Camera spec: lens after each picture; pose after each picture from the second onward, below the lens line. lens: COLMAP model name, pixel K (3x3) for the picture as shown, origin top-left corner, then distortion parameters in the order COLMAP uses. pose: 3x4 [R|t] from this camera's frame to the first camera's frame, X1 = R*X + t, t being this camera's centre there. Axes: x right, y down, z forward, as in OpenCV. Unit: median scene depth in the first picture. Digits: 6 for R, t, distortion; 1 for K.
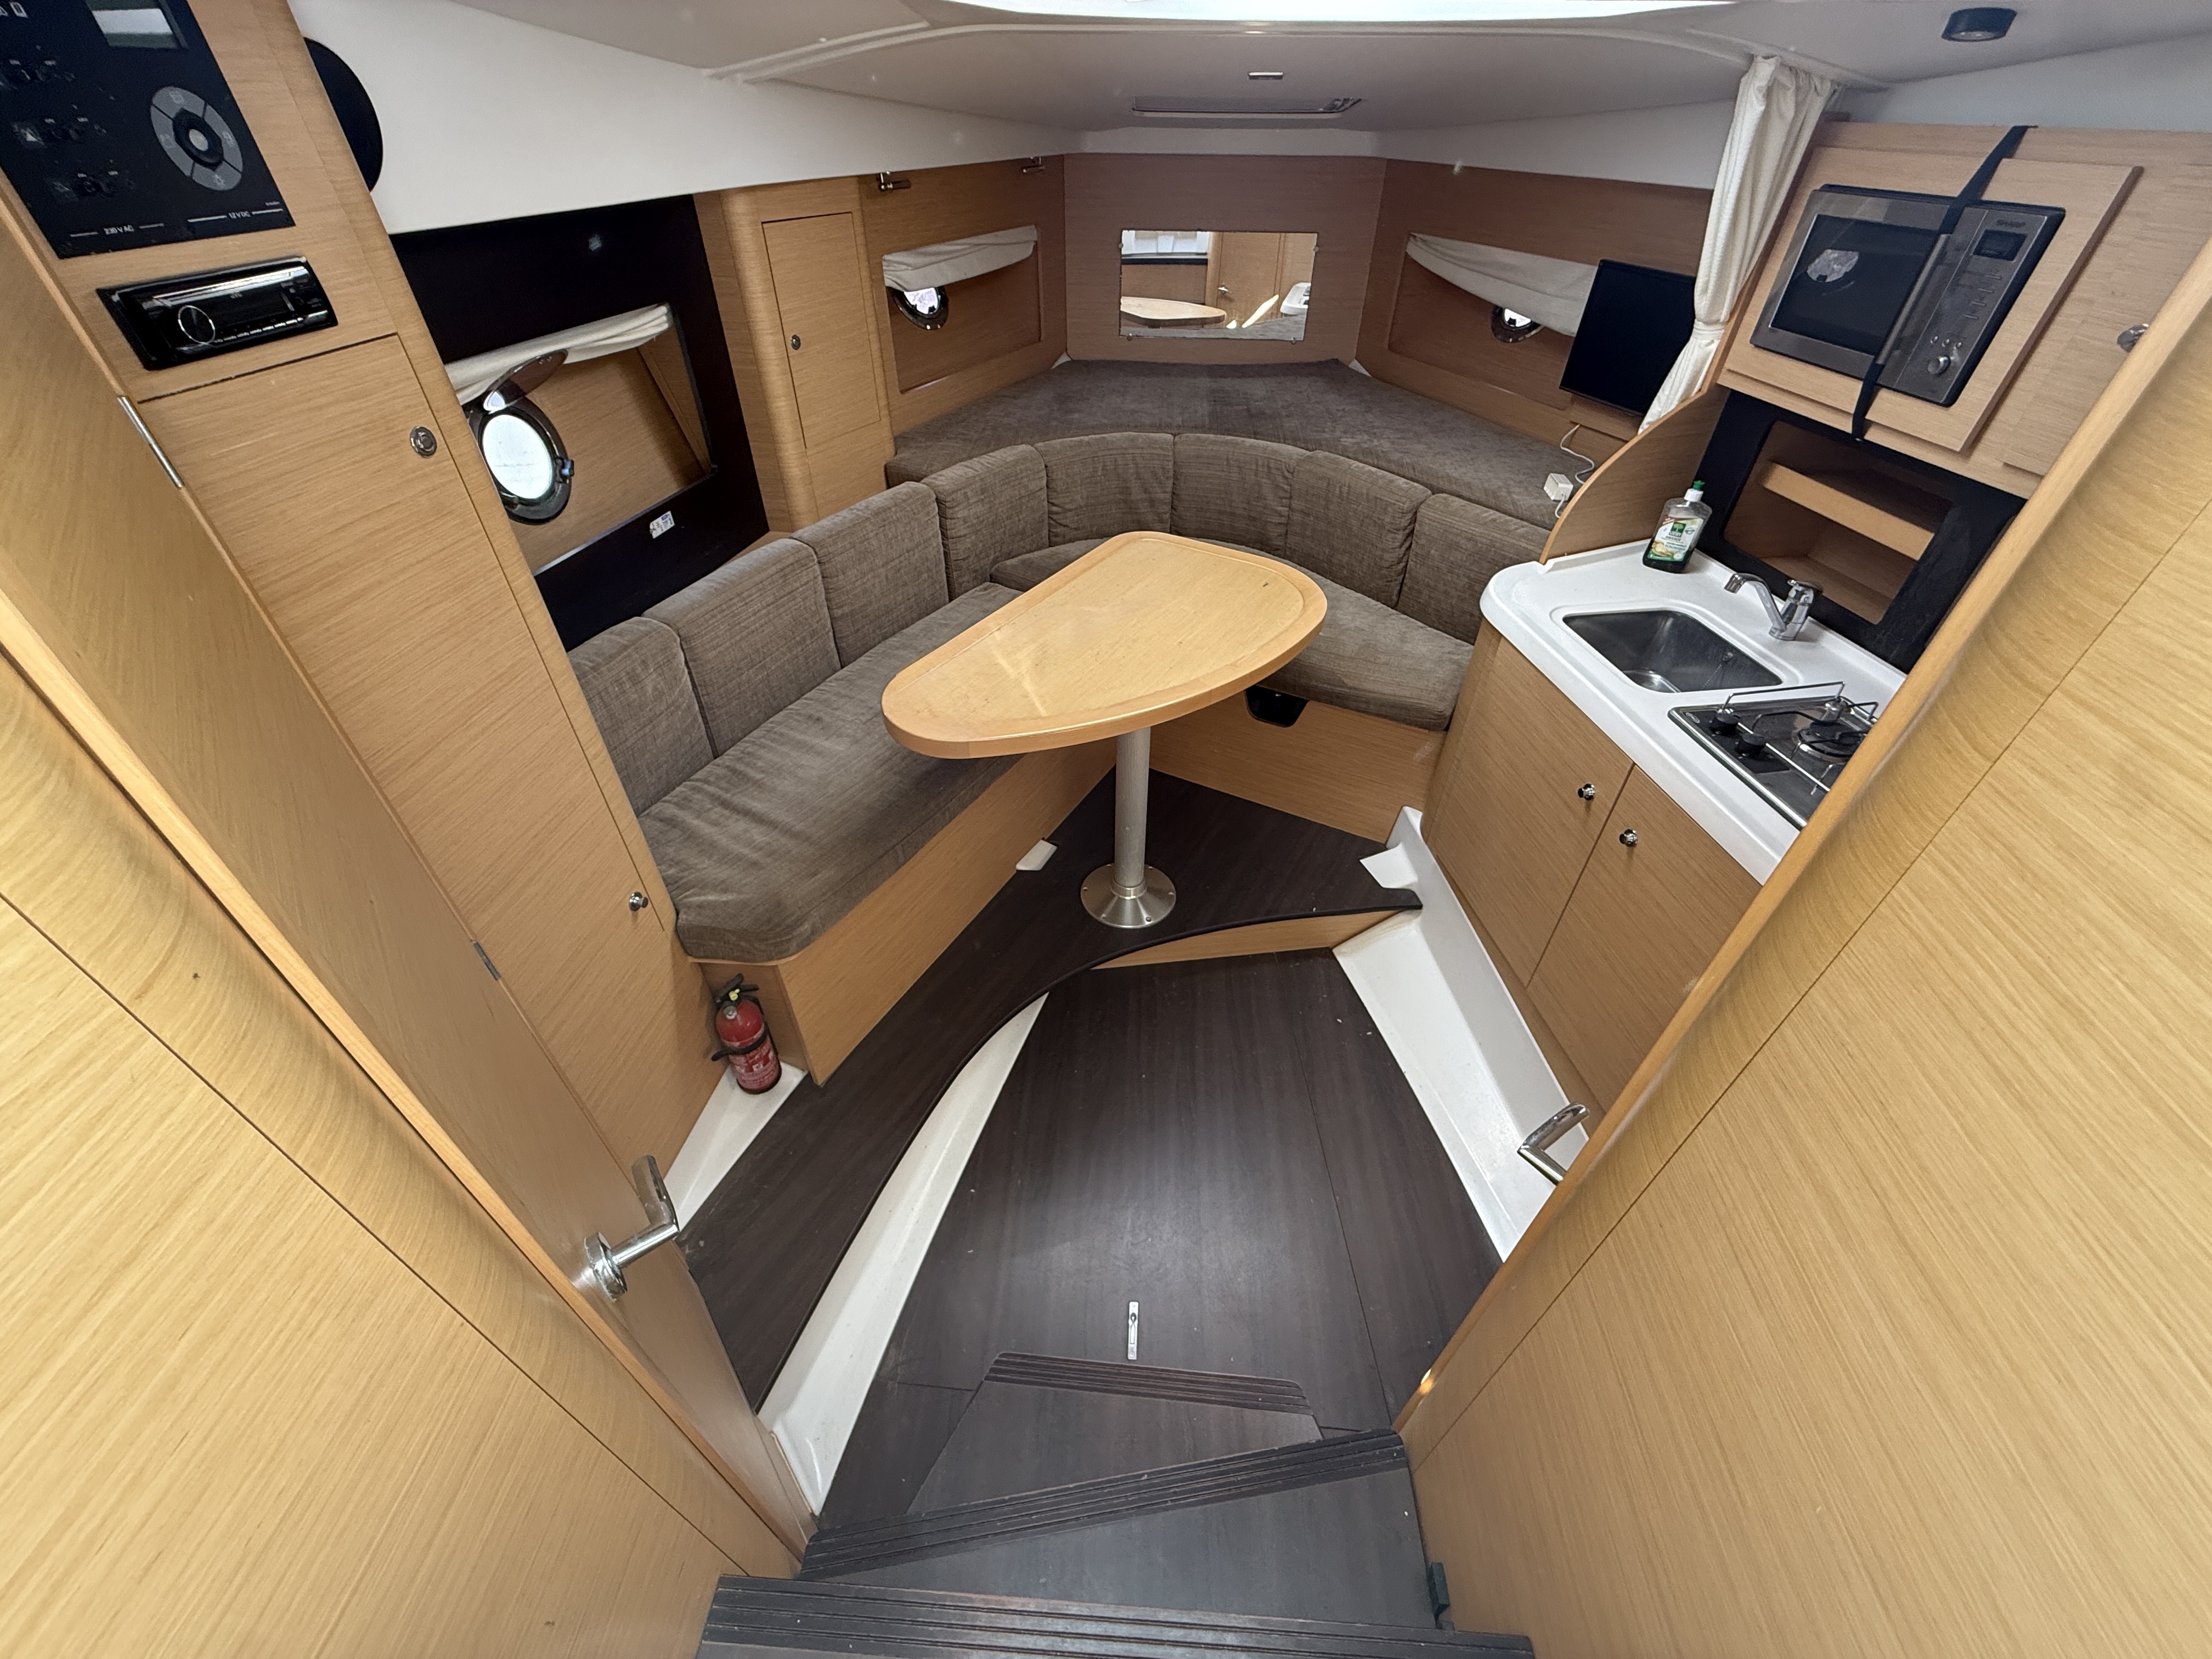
lens RADIAL K [[896.8, 0, 1106.0], [0, 896.8, 829.5], [0, 0, 1]] dist [-0.001883, -0.000043]
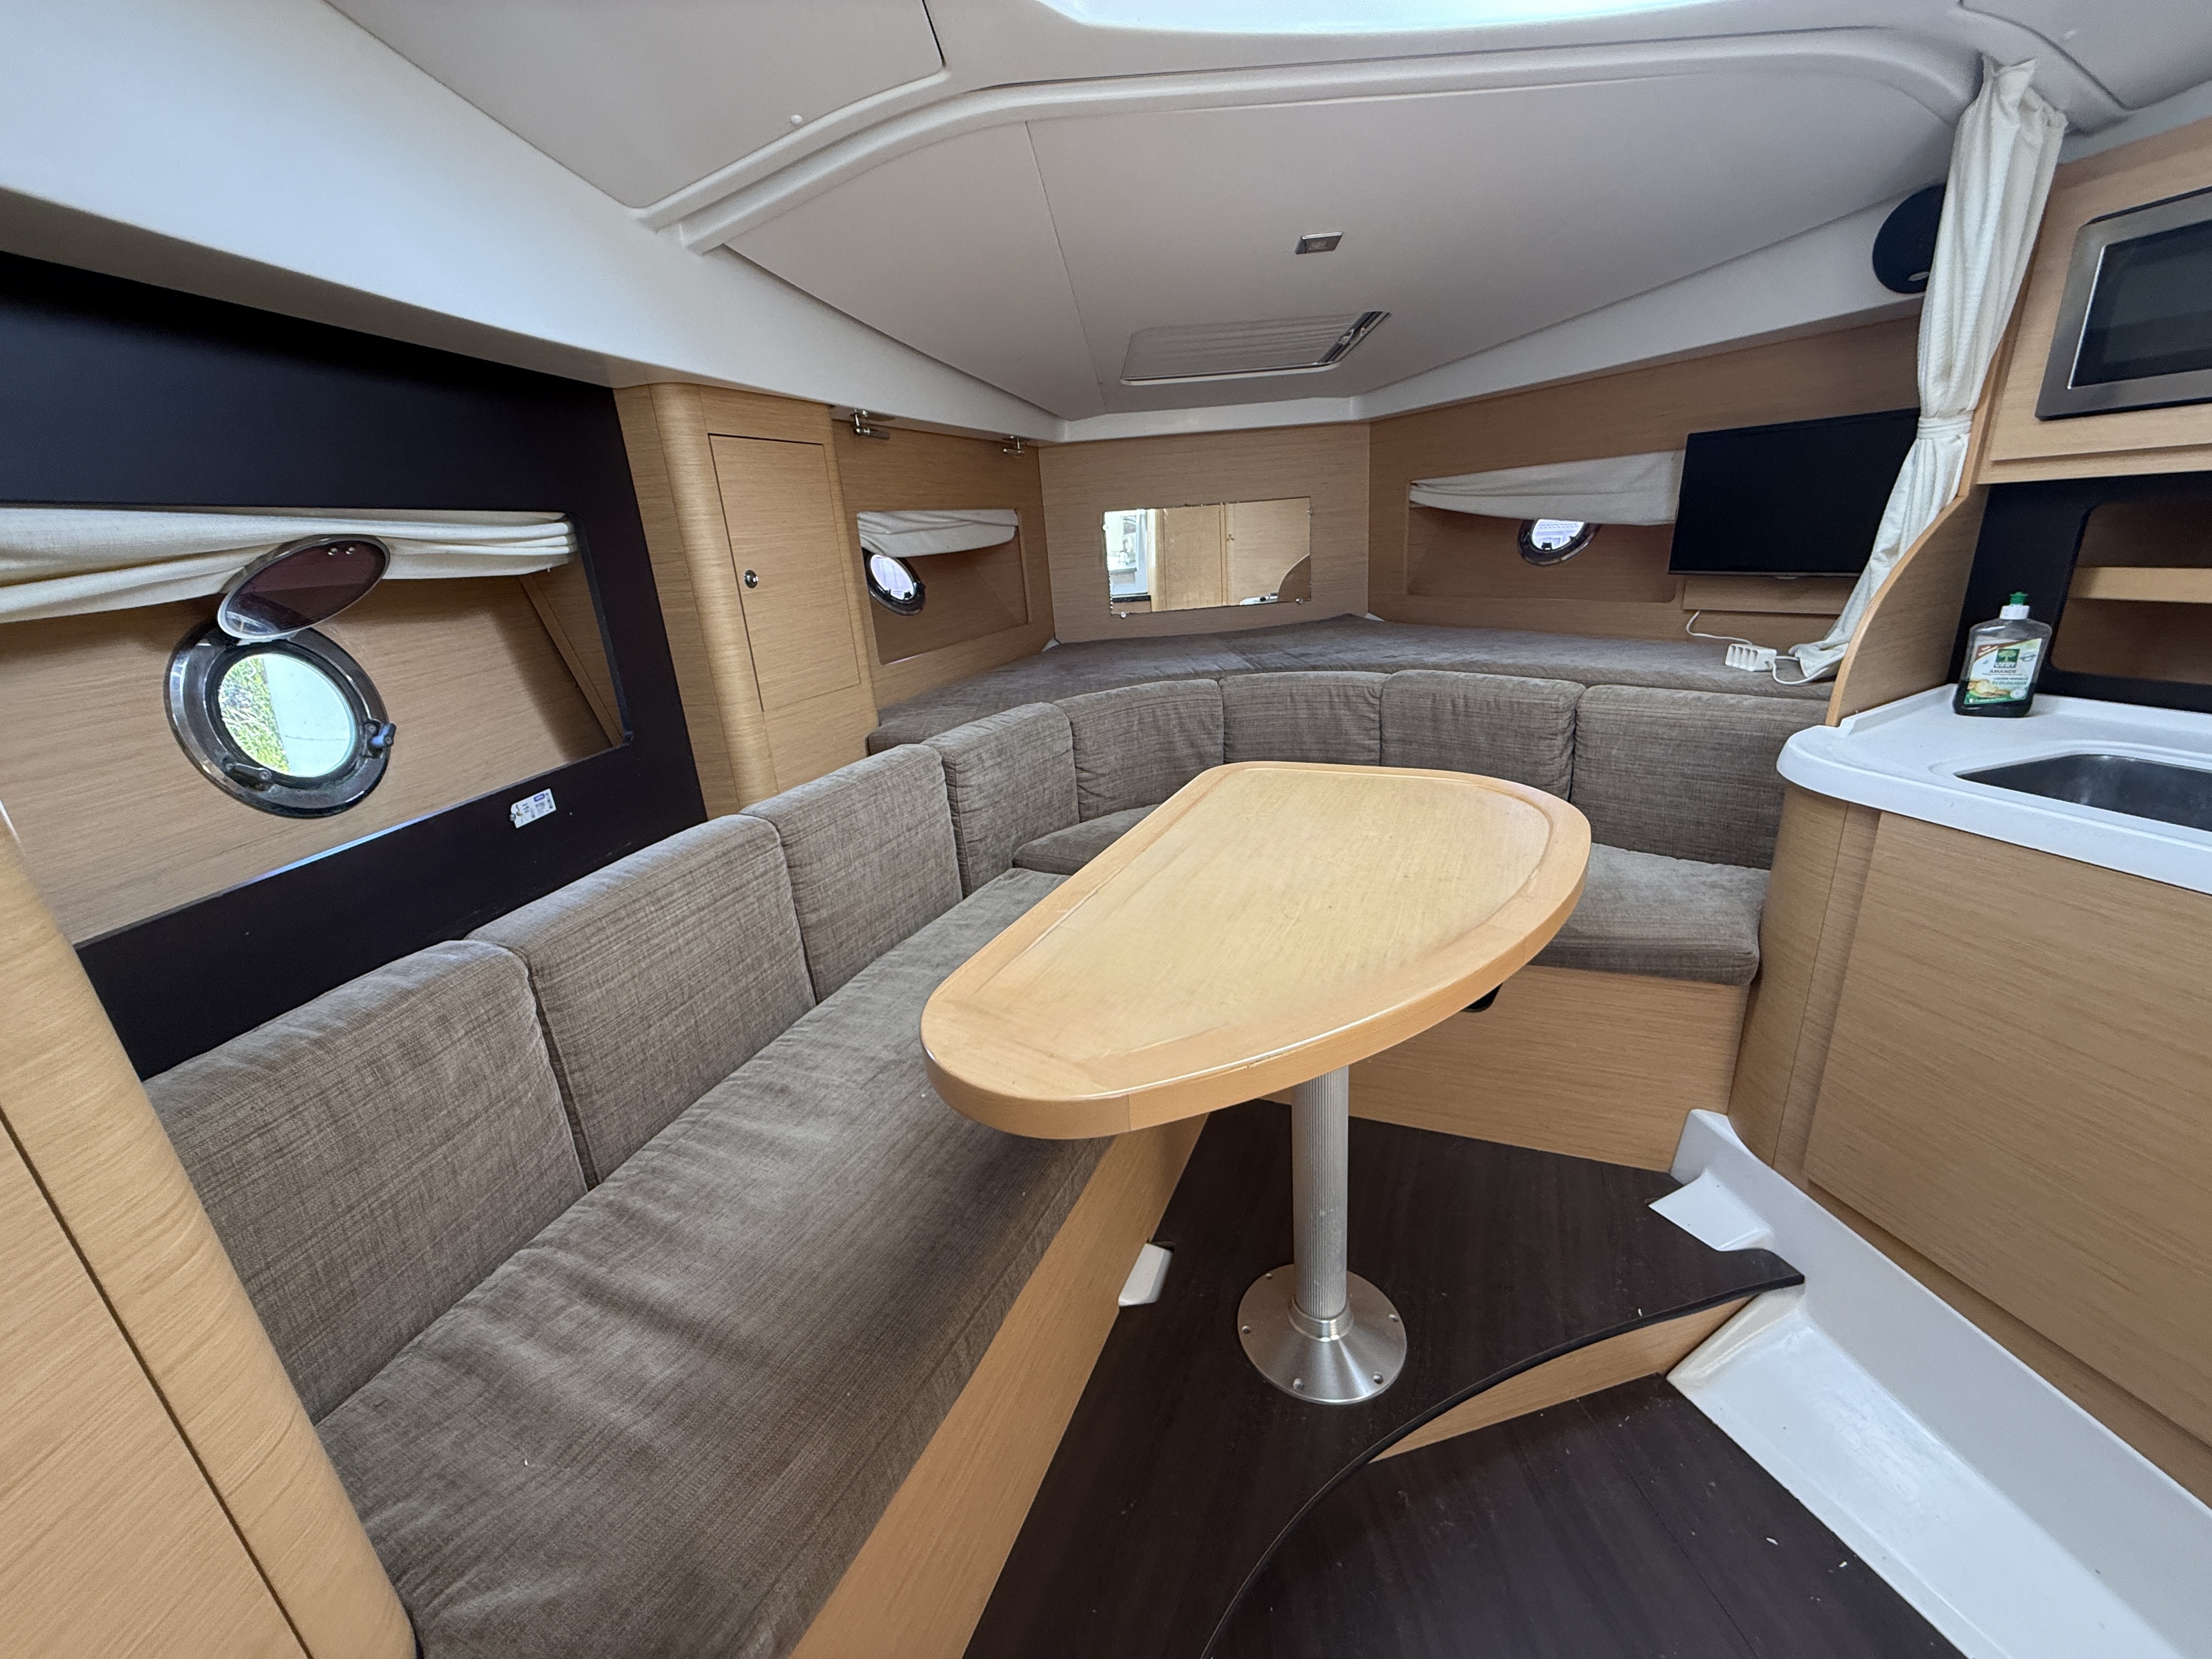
lens RADIAL K [[882.0, 0, 1106.0], [0, 882.0, 829.5], [0, 0, 1]] dist [0.000414, 0.000156]
pose [[0.990964, -0.108884, 0.078327, -0.132472], [0.129816, 0.925479, -0.355859, -0.046103], [-0.033742, 0.362812, 0.931251, 0.378483]]
